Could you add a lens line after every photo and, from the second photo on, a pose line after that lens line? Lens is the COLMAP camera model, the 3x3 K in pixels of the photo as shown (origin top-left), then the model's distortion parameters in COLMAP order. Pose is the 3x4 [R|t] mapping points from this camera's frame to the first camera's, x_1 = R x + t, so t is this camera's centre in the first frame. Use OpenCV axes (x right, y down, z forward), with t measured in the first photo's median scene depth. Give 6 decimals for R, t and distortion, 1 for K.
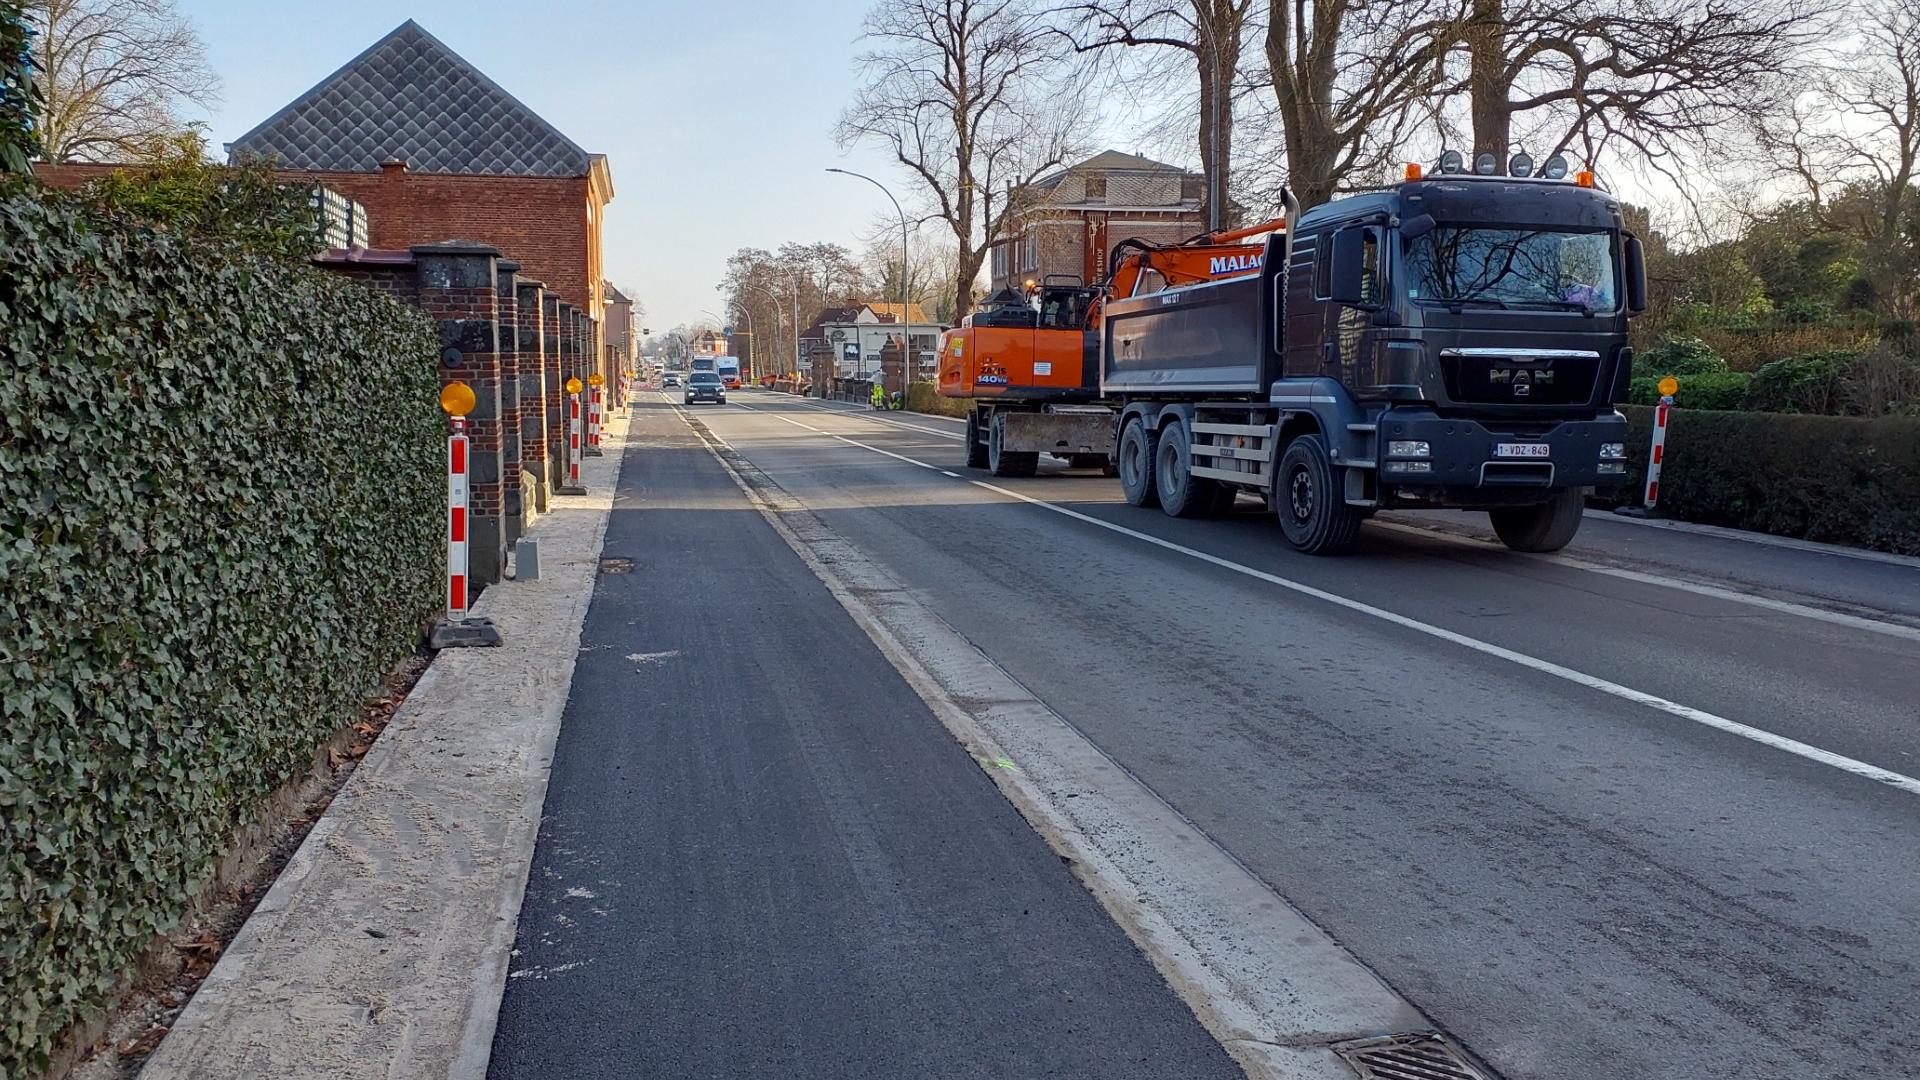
lens RADIAL K [[1474.8, 0, 973.1], [0, 1474.8, 524.7], [0, 0, 1]] dist [0.129105, -0.287401]
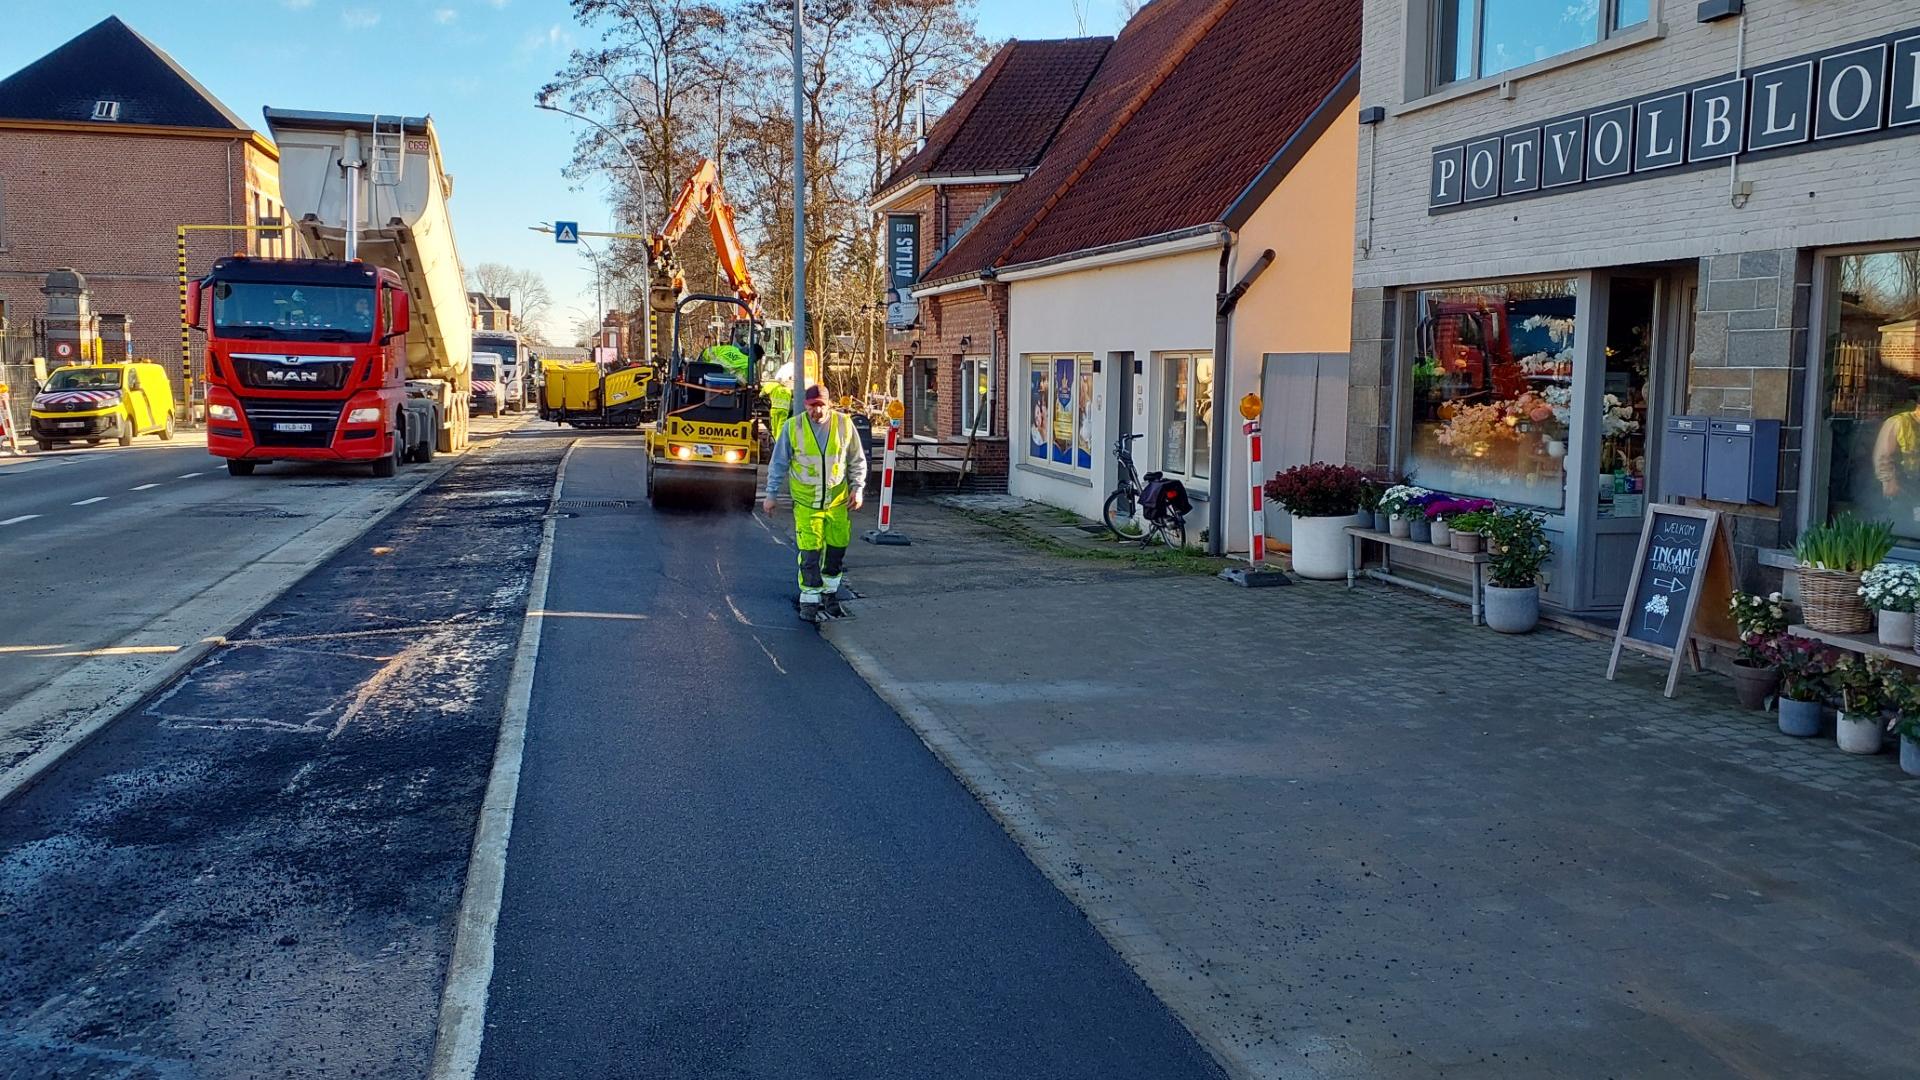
lens RADIAL K [[1474.8, 0, 973.1], [0, 1474.8, 524.7], [0, 0, 1]] dist [0.129105, -0.287401]
pose [[0.999301, 0.002384, 0.037305, -0.095743], [-0.002046, 0.999957, -0.009083, -0.070719], [-0.037325, 0.009000, 0.999263, 0.692077]]
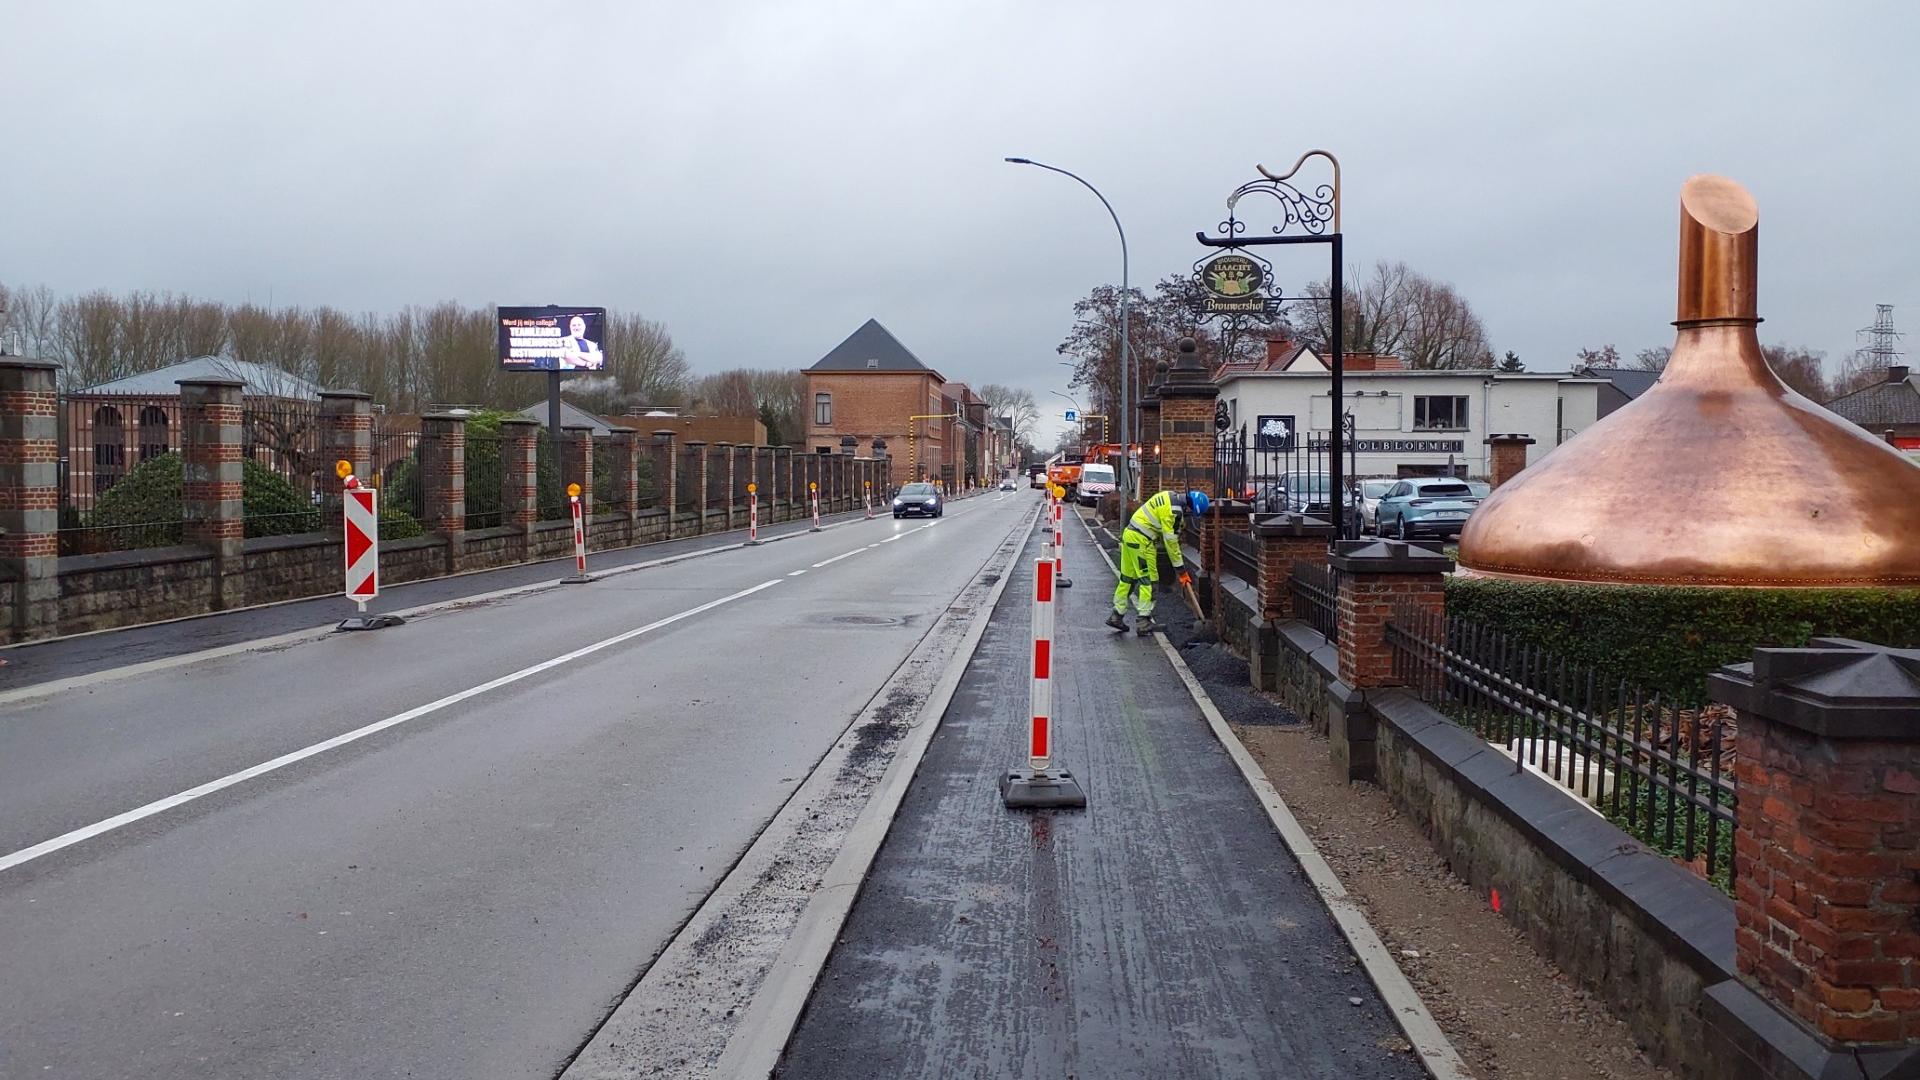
lens RADIAL K [[1474.8, 0, 973.1], [0, 1474.8, 524.7], [0, 0, 1]] dist [0.129105, -0.287401]
pose [[0.961782, 0.009109, -0.273666, -0.032980], [-0.029624, 0.997041, -0.070928, -0.038118], [0.272210, 0.076324, 0.959206, 0.383214]]
